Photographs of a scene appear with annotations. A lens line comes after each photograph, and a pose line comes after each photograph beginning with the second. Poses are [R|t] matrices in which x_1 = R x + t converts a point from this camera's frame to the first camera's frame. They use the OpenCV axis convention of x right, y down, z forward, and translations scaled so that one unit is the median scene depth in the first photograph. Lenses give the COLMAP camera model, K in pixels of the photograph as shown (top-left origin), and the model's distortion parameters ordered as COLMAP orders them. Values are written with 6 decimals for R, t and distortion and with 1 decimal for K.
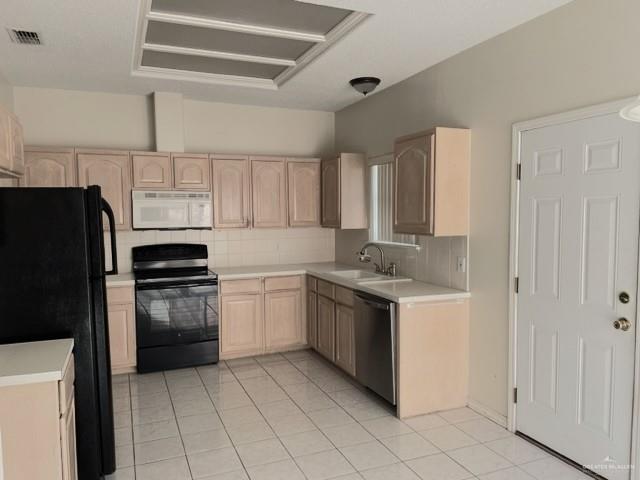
lens RADIAL K [[485.3, 0, 320.0], [0, 485.3, 240.0], [0, 0, 1]] dist [0.004450, -0.001230]
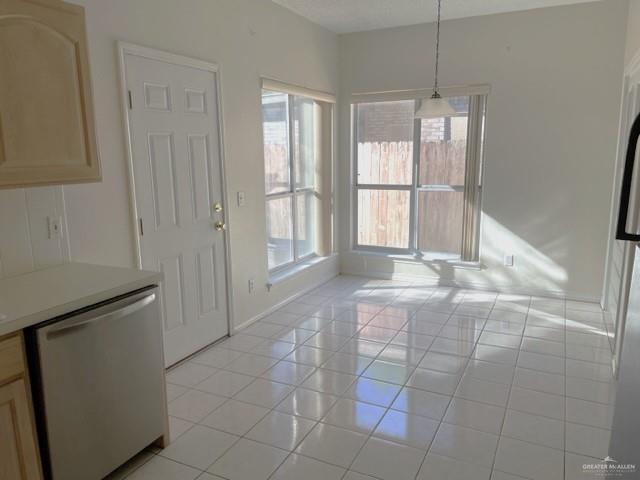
lens RADIAL K [[485.3, 0, 320.0], [0, 485.3, 240.0], [0, 0, 1]] dist [0.004450, -0.001230]
pose [[-0.659891, -0.120192, 0.741686, -0.361638], [0.068418, 0.973410, 0.218616, -0.043211], [-0.748240, 0.195007, -0.634121, 0.955842]]
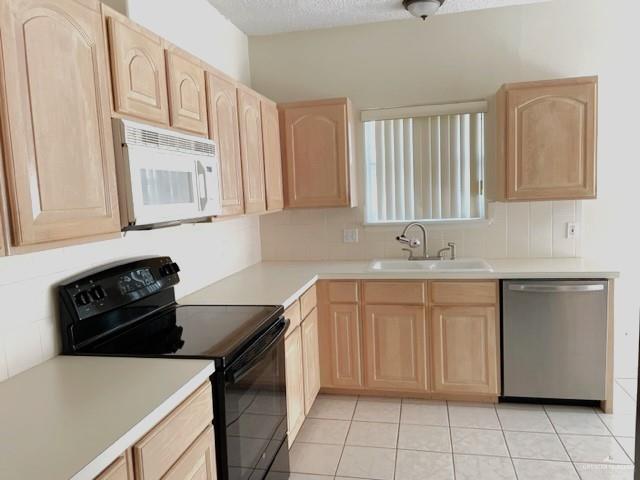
lens RADIAL K [[485.3, 0, 320.0], [0, 485.3, 240.0], [0, 0, 1]] dist [0.004450, -0.001230]
pose [[0.570126, -0.098610, 0.815618, -0.623357], [0.088363, 0.994372, 0.058454, -0.023750], [-0.816791, 0.038744, 0.575631, 0.712297]]
